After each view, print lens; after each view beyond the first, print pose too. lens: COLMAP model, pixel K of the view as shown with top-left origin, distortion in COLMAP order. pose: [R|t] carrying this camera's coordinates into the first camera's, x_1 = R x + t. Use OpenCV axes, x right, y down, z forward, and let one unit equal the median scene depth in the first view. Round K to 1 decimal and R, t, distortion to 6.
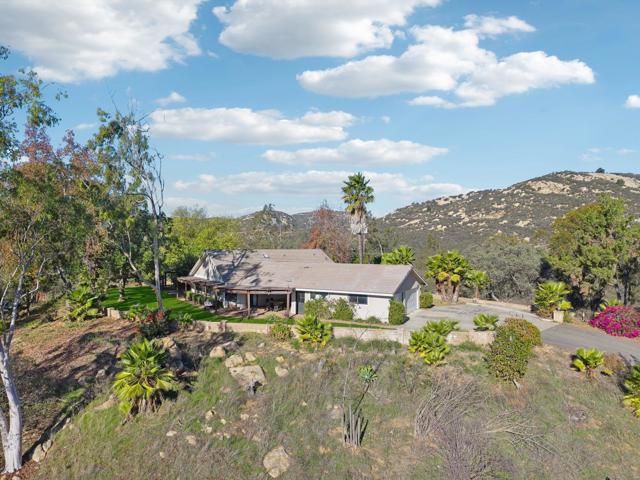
lens RADIAL K [[453.3, 0, 320.0], [0, 453.3, 240.0], [0, 0, 1]] dist [0.009517, 0.002460]
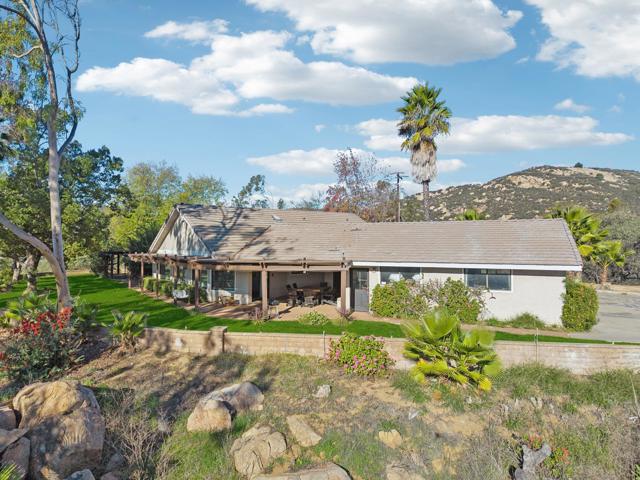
lens RADIAL K [[453.3, 0, 320.0], [0, 453.3, 240.0], [0, 0, 1]] dist [0.009517, 0.002460]
pose [[0.998250, -0.001517, 0.059116, -0.117161], [0.001290, 0.999992, 0.003885, 0.077714], [-0.059122, -0.003802, 0.998244, 0.471156]]
